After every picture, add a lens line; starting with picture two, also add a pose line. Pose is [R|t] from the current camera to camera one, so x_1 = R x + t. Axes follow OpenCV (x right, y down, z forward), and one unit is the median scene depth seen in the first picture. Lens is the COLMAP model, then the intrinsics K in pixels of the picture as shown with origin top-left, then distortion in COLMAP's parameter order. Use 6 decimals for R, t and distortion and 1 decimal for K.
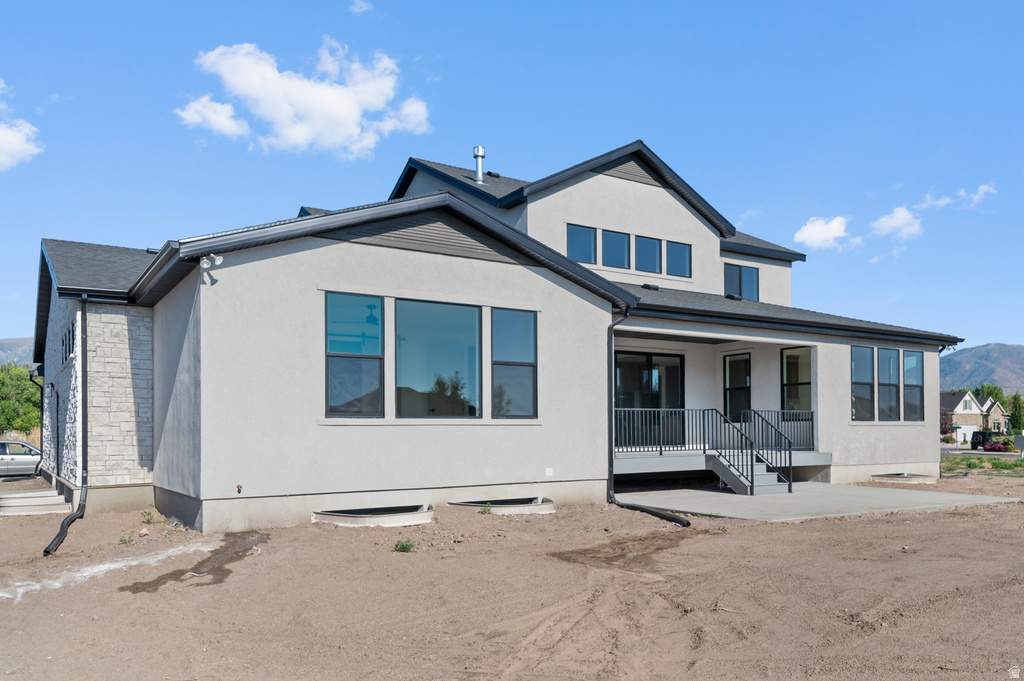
lens RADIAL K [[761.3, 0, 511.5], [0, 761.3, 333.6], [0, 0, 1]] dist [0.037642, 0.002176]
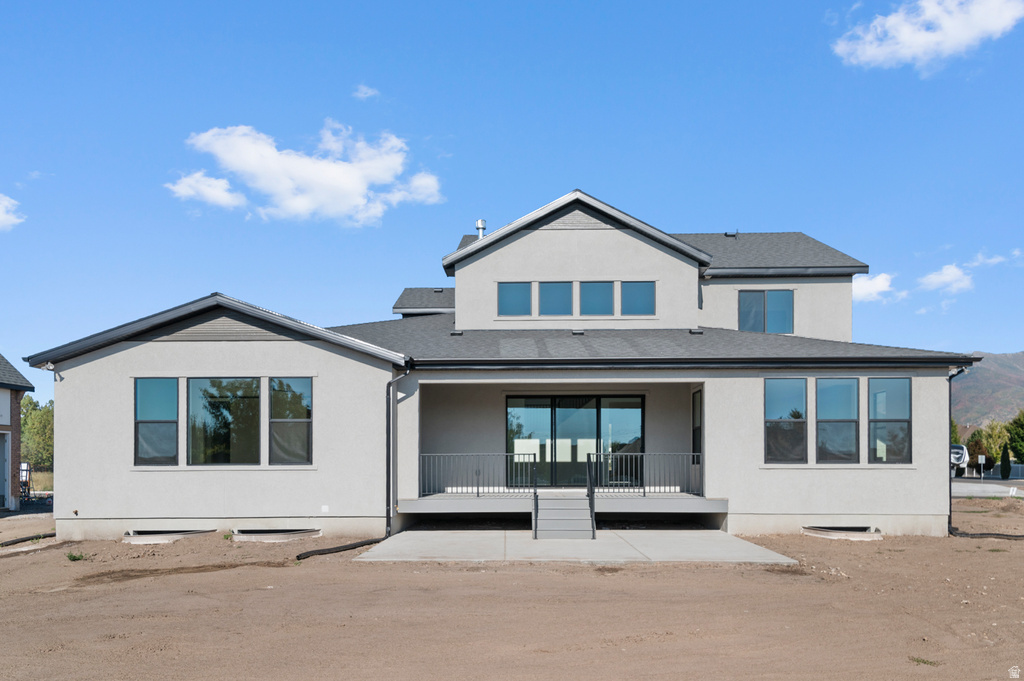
lens RADIAL K [[736.4, 0, 512.0], [0, 736.4, 345.9], [0, 0, 1]] dist [0.023744, -0.000529]
pose [[0.833863, -0.086034, -0.545226, 0.674205], [0.067450, 0.996258, -0.054047, 0.005140], [0.547835, 0.008292, 0.836545, 0.128287]]
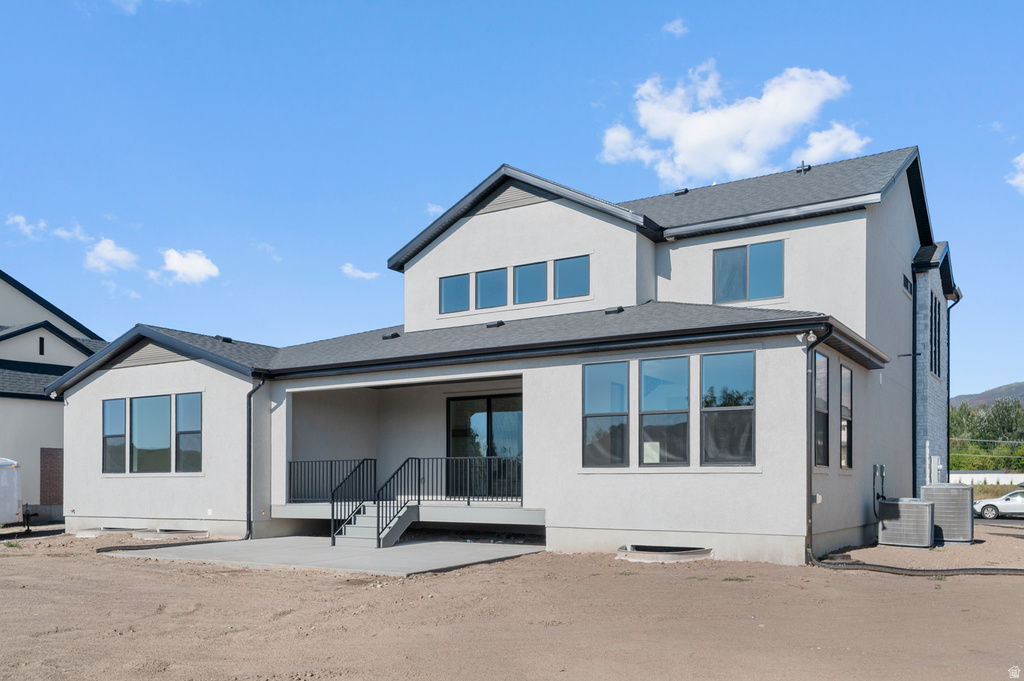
lens RADIAL K [[852.5, 0, 512.5], [0, 852.5, 344.4], [0, 0, 1]] dist [0.026914, 0.011084]
pose [[0.431804, -0.137291, -0.891457, 1.154925], [0.112267, 0.988843, -0.097909, 0.069359], [0.894953, -0.057804, 0.442400, 0.585039]]
